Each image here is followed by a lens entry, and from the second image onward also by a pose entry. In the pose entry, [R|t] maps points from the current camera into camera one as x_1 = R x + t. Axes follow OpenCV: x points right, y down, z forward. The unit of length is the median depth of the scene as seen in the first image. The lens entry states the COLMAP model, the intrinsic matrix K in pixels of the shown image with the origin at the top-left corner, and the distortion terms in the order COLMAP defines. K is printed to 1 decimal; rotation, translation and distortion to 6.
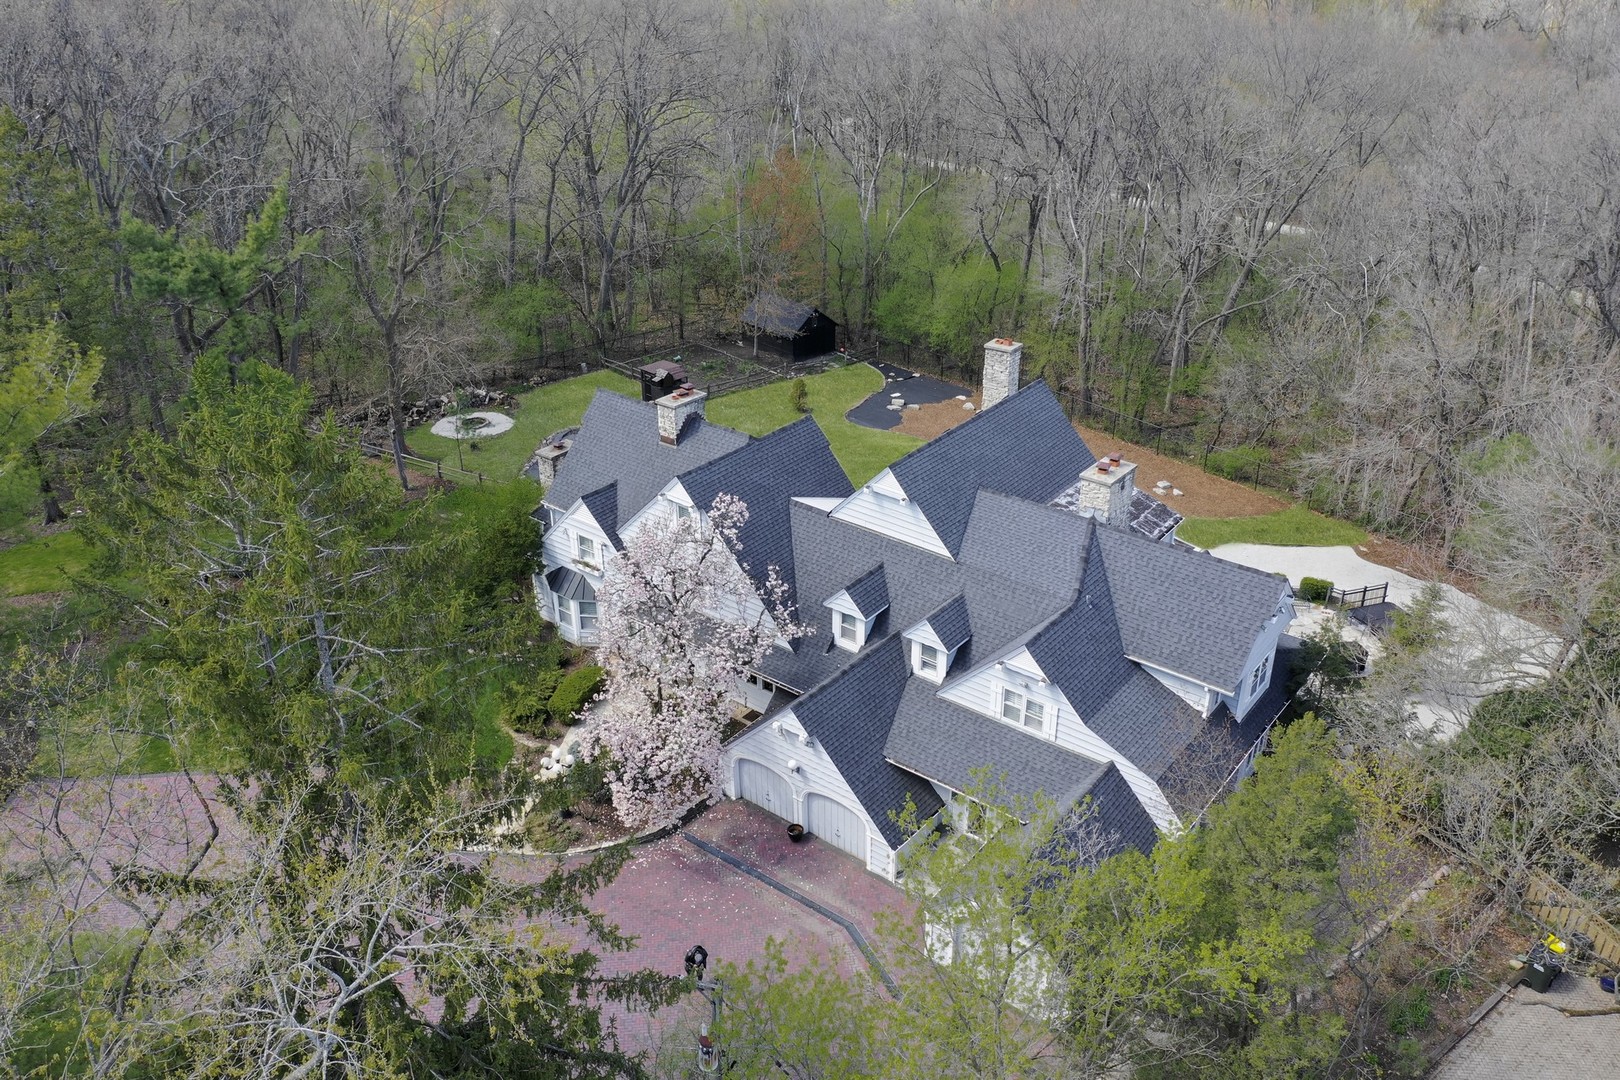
lens RADIAL K [[1312.3, 0, 810.0], [0, 1312.3, 540.0], [0, 0, 1]] dist [0.021334, 0.001504]
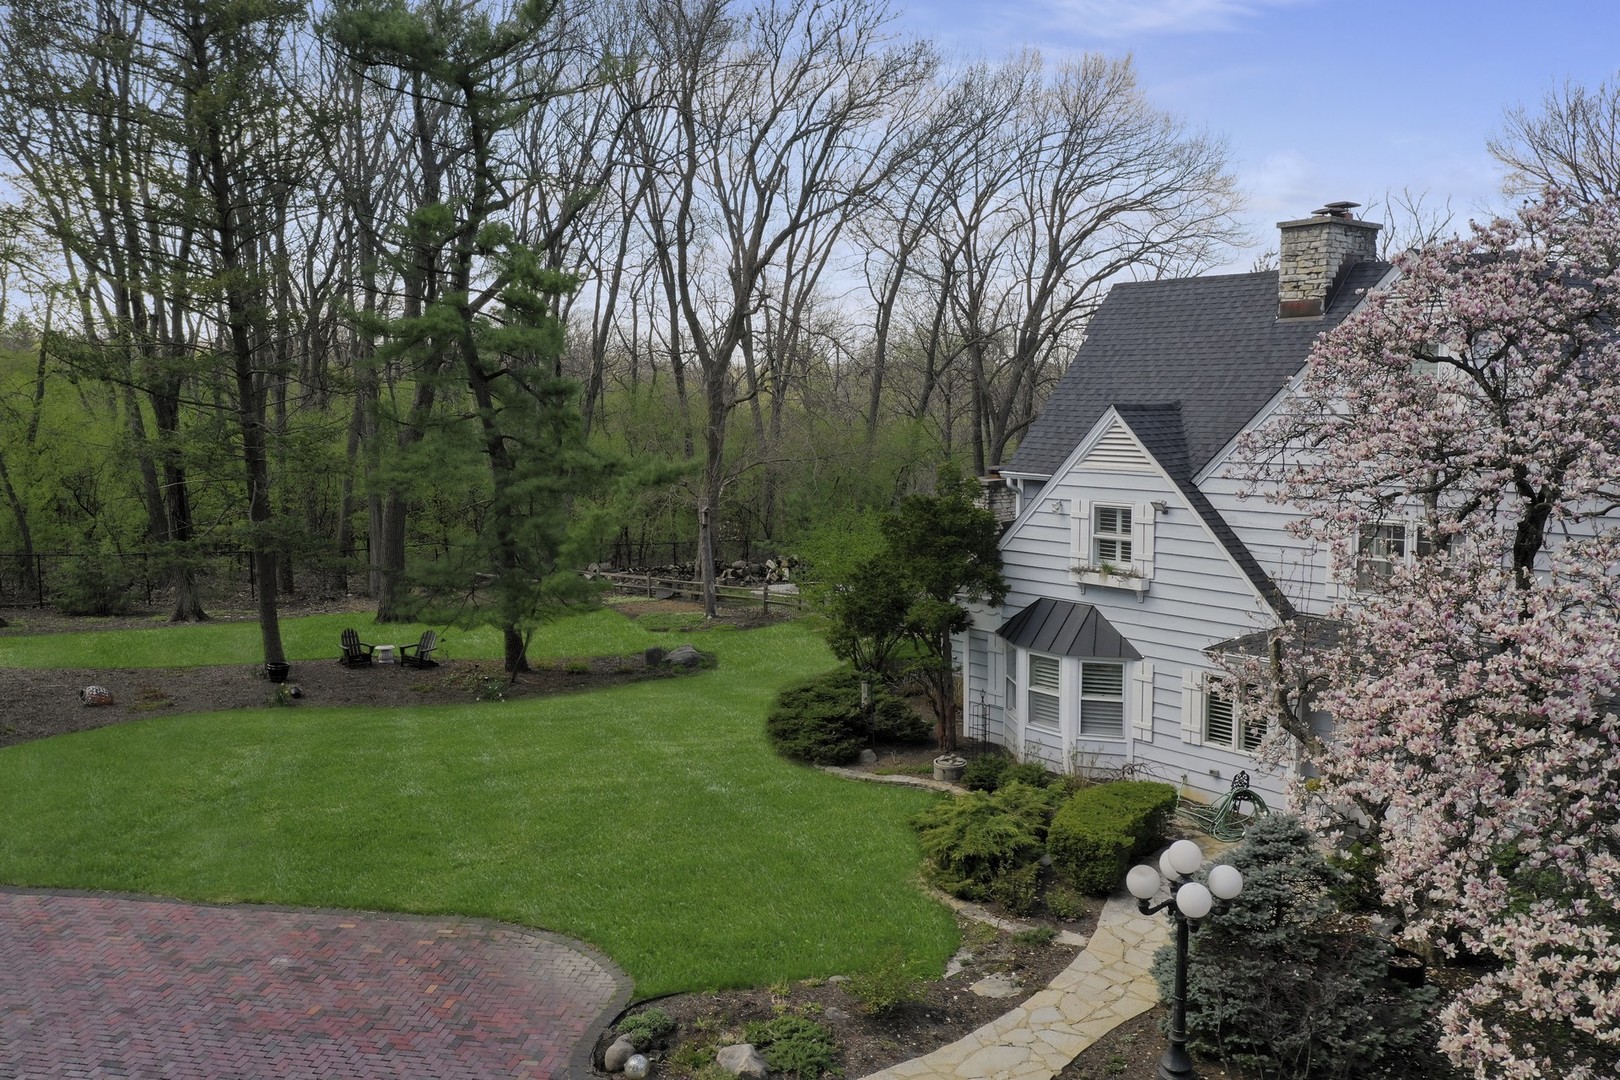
lens RADIAL K [[1312.3, 0, 810.0], [0, 1312.3, 540.0], [0, 0, 1]] dist [0.021334, 0.001504]
pose [[0.970846, 0.016317, -0.239147, -0.162758], [-0.088845, 0.951116, -0.295780, 0.149214], [0.222630, 0.308404, 0.924837, 0.564959]]
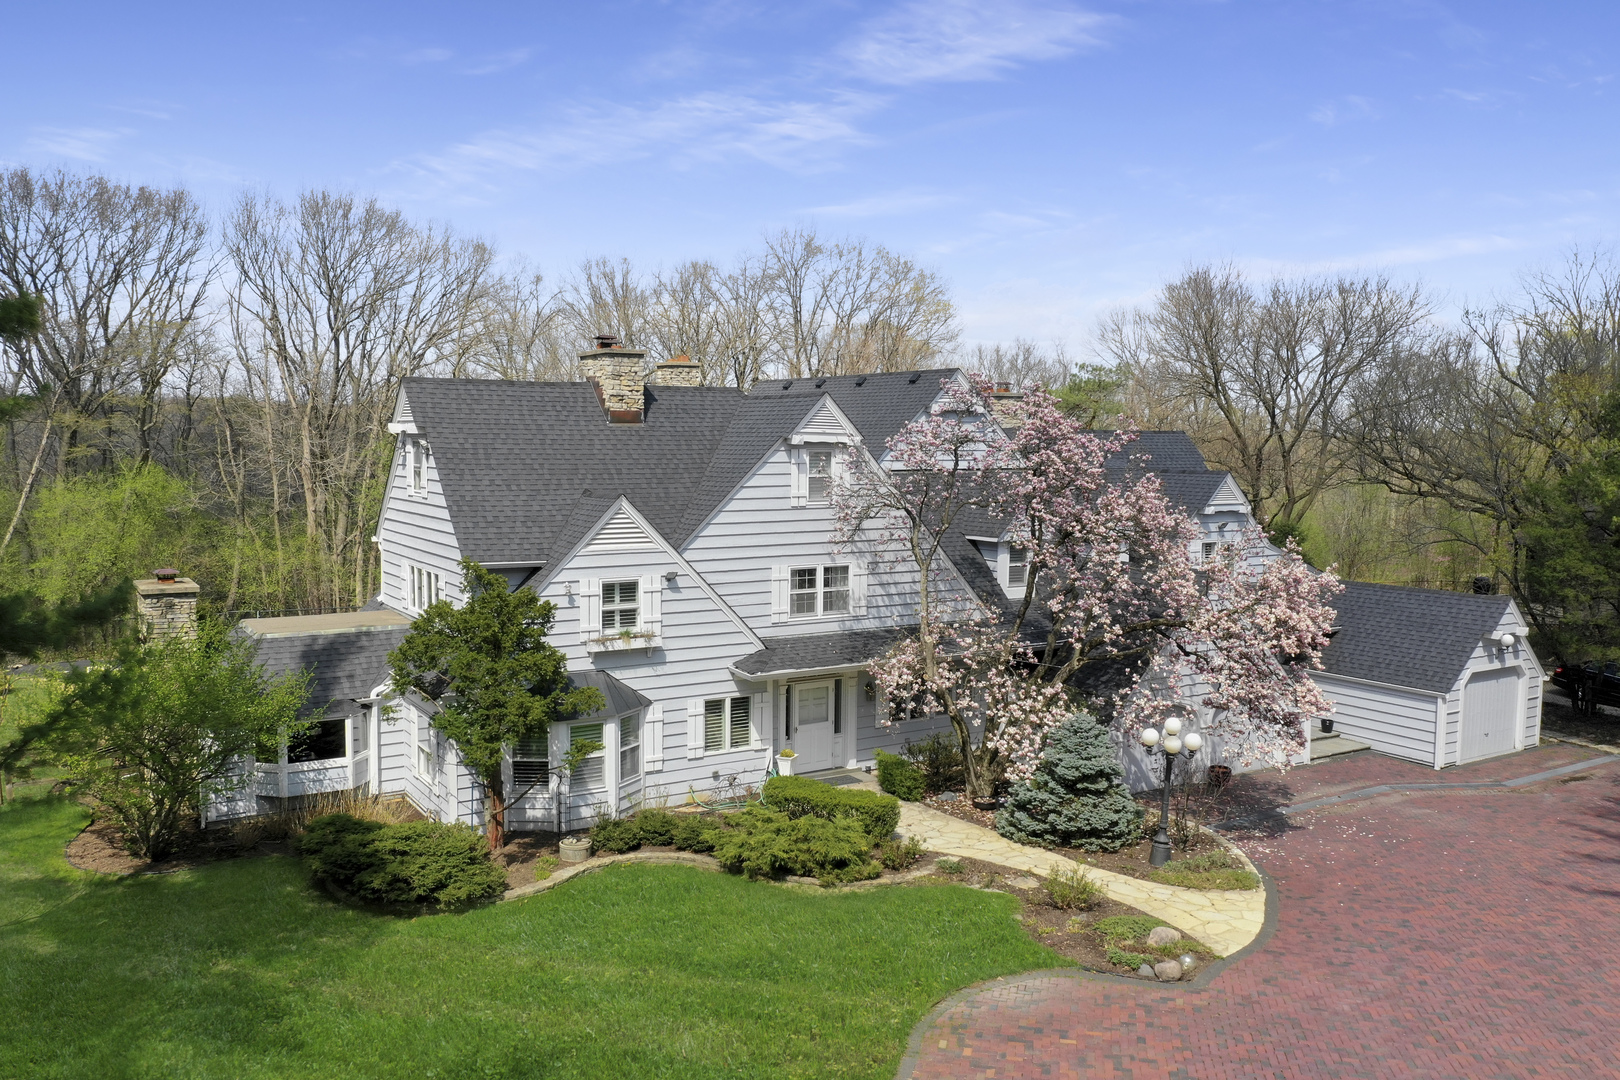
lens RADIAL K [[1312.3, 0, 810.0], [0, 1312.3, 540.0], [0, 0, 1]] dist [0.021334, 0.001504]
pose [[0.376548, -0.077517, 0.923148, -0.623017], [0.392776, 0.915853, -0.083307, 0.055428], [-0.839010, 0.393960, 0.375310, 0.730899]]
